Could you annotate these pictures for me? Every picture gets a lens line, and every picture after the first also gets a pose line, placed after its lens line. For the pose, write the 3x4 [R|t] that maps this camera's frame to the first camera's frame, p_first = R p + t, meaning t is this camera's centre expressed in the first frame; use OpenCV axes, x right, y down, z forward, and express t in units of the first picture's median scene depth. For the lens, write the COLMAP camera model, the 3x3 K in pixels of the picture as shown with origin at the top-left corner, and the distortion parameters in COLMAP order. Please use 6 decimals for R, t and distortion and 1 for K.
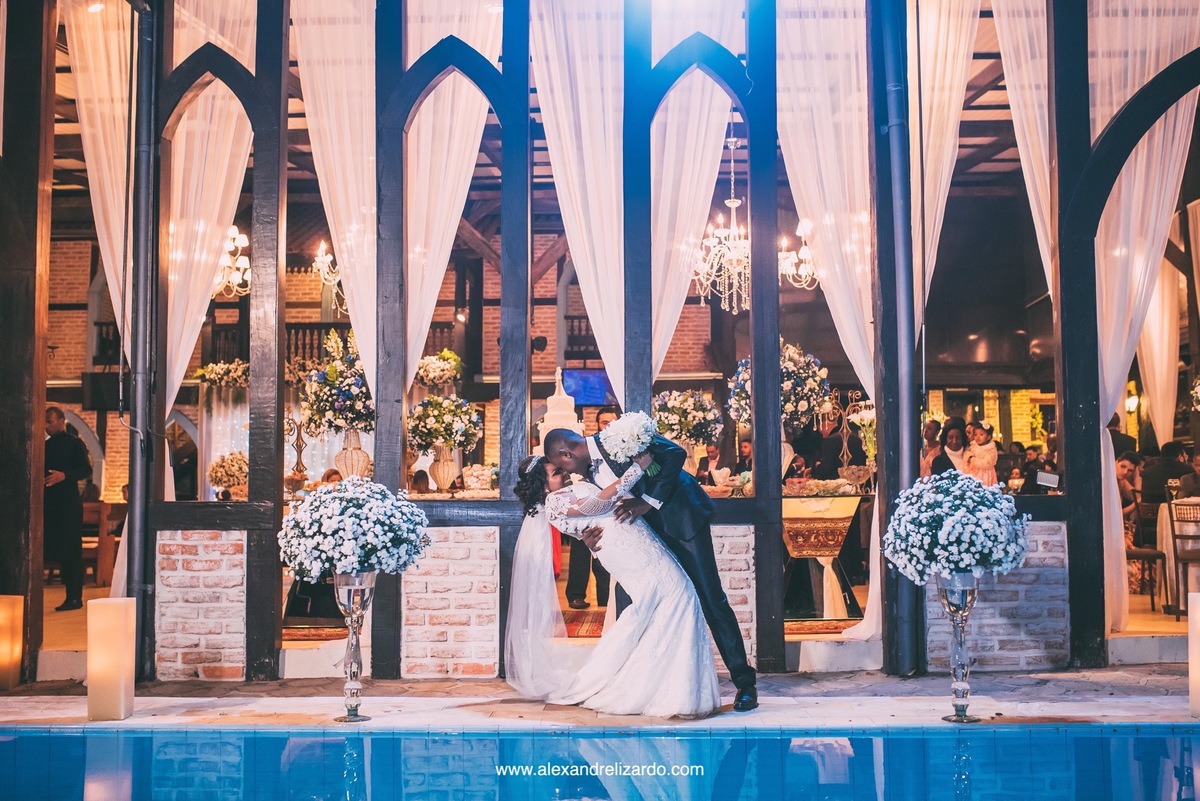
lens RADIAL K [[1205.5, 0, 600.0], [0, 1205.5, 400.5], [0, 0, 1]] dist [-0.067765, 0.114198]
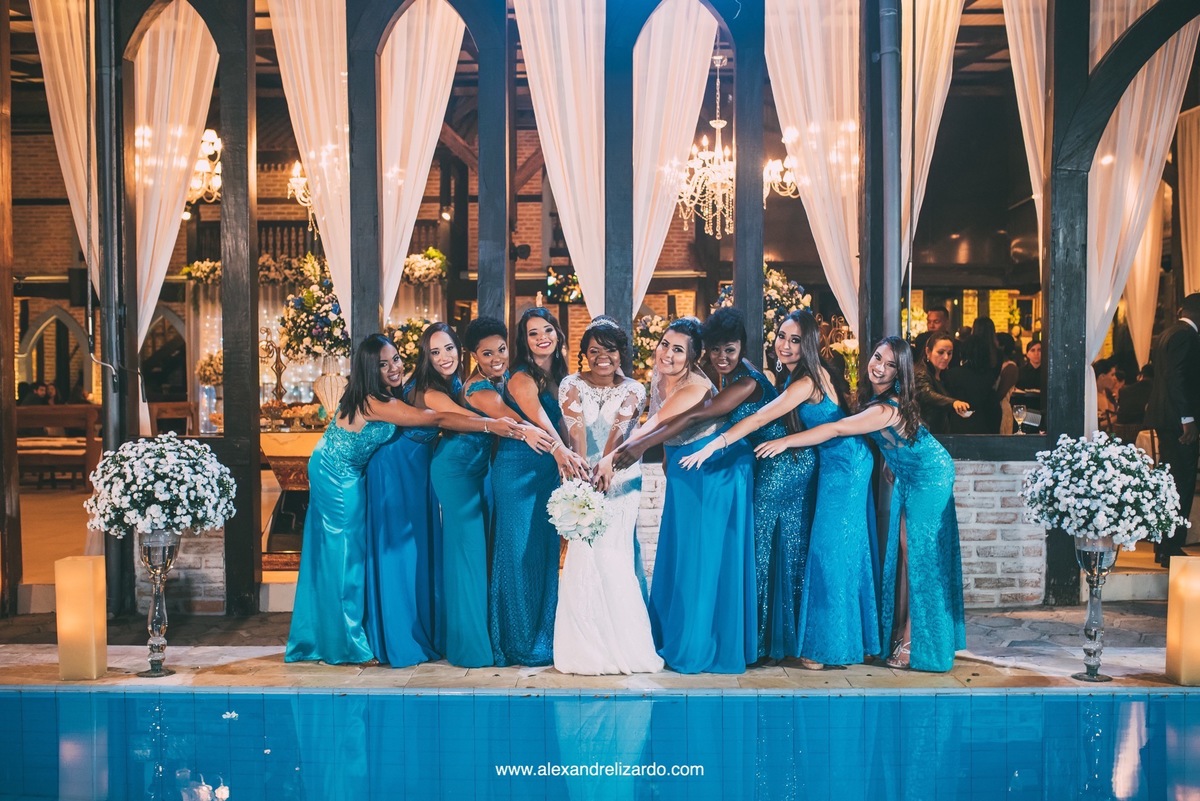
lens RADIAL K [[1169.0, 0, 600.0], [0, 1169.0, 400.5], [0, 0, 1]] dist [-0.060182, 0.089828]
pose [[0.999933, 0.003259, 0.011074, 0.005067], [-0.004408, 0.994429, 0.105319, -0.040458], [-0.010669, -0.105361, 0.994377, 0.038252]]
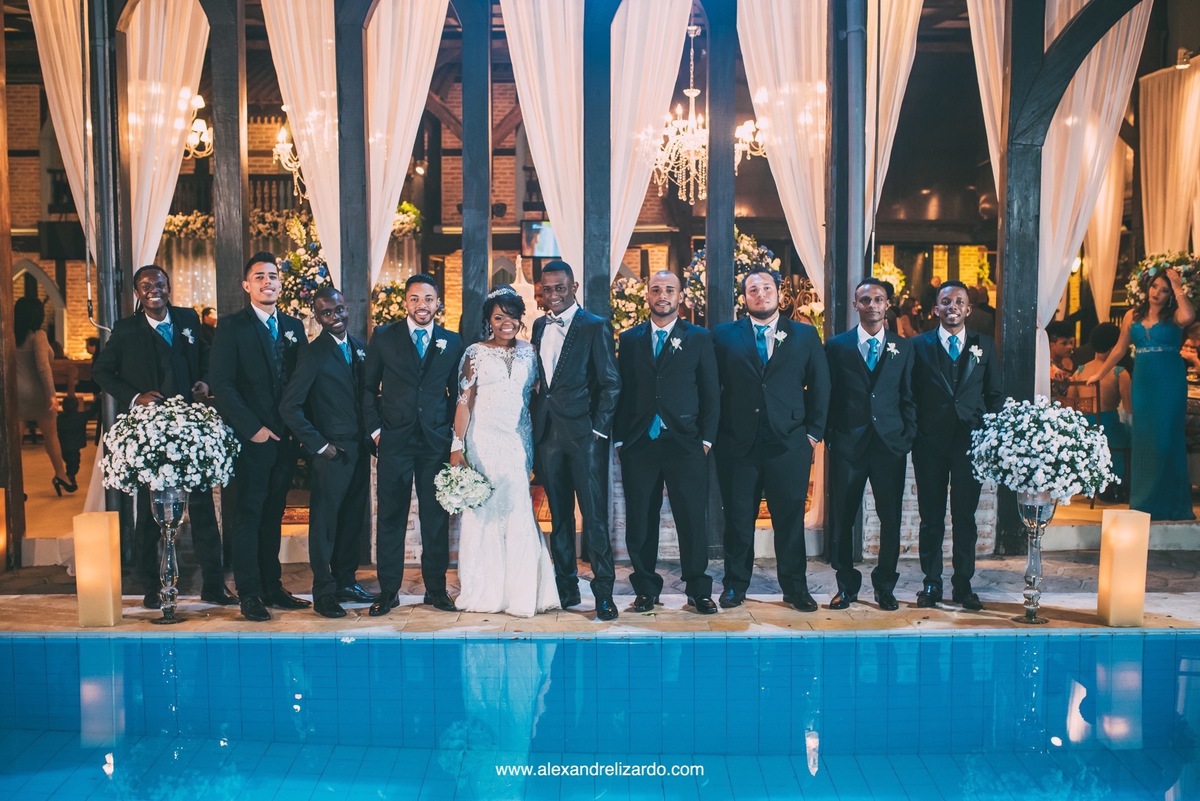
lens RADIAL K [[1187.3, 0, 600.0], [0, 1187.3, 400.5], [0, 0, 1]] dist [-0.059678, 0.087674]
pose [[0.999340, 0.002406, 0.036238, -0.001730], [-0.007737, 0.989003, 0.147691, -0.055416], [-0.035484, -0.147874, 0.988370, -0.015712]]
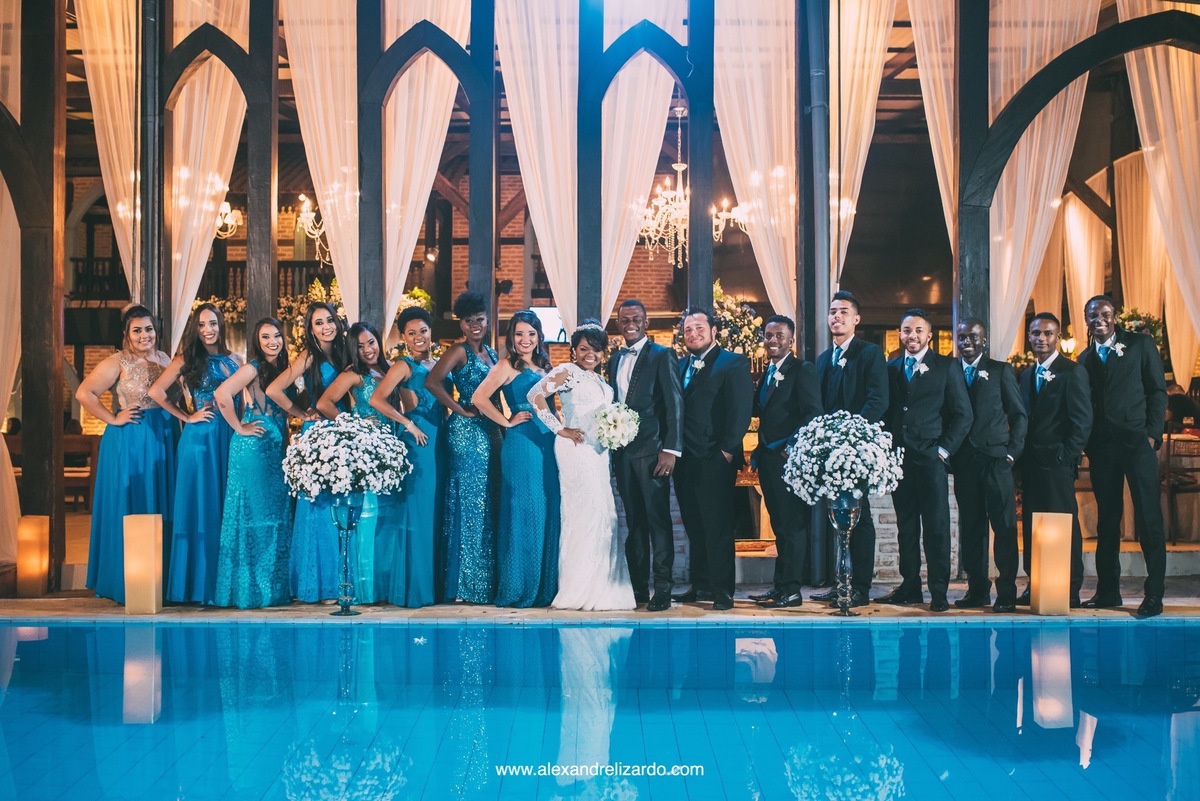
lens RADIAL K [[1236.5, 0, 600.0], [0, 1236.5, 400.5], [0, 0, 1]] dist [-0.061494, 0.098958]
pose [[0.999724, 0.005298, 0.022888, 0.012826], [-0.006562, 0.998436, 0.055523, -0.012221], [-0.022558, -0.055658, 0.998195, -0.144482]]
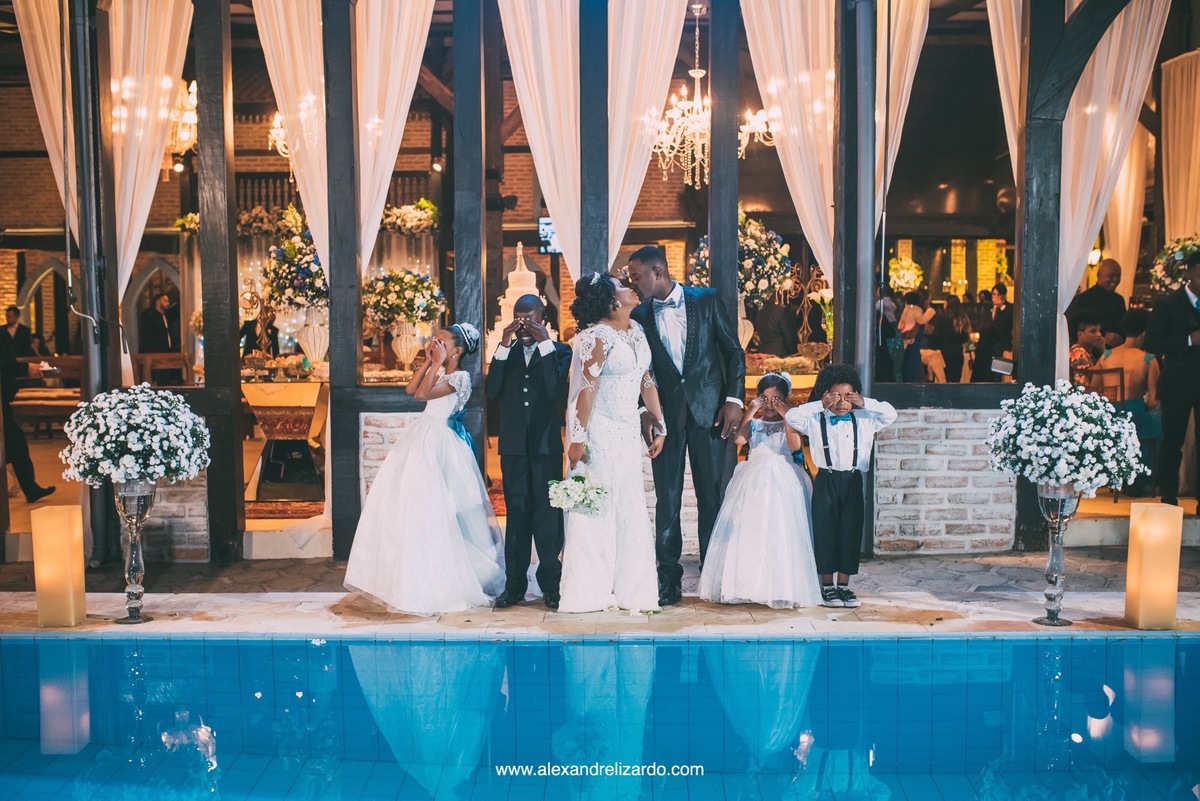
lens RADIAL K [[1149.8, 0, 600.0], [0, 1149.8, 400.5], [0, 0, 1]] dist [-0.059686, 0.085978]
pose [[0.999931, 0.000035, 0.011787, 0.020924], [-0.001792, 0.988814, 0.149143, -0.040321], [-0.011650, -0.149153, 0.988745, 0.042582]]
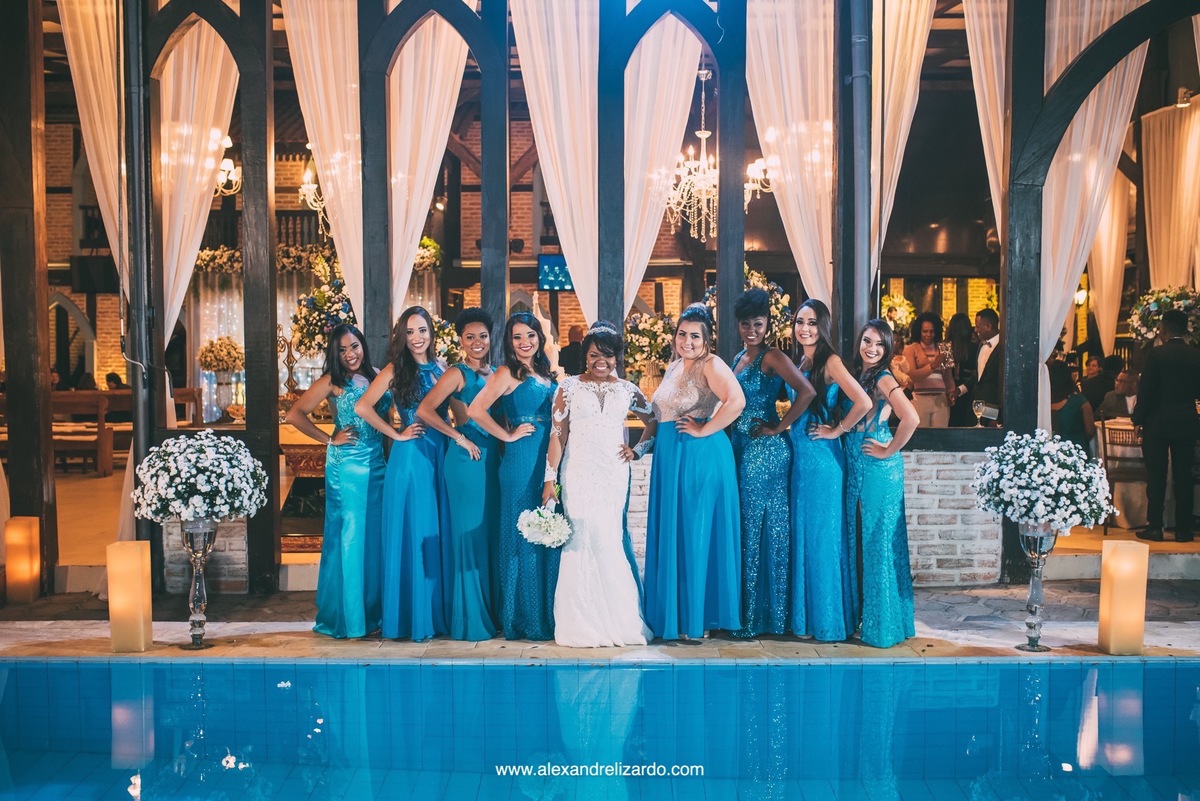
lens RADIAL K [[1169.0, 0, 600.0], [0, 1169.0, 400.5], [0, 0, 1]] dist [-0.060182, 0.089828]
pose [[0.999740, 0.003311, 0.022546, -0.000835], [-0.006084, 0.992260, 0.124031, -0.060607], [-0.021961, -0.124136, 0.992022, -0.028290]]
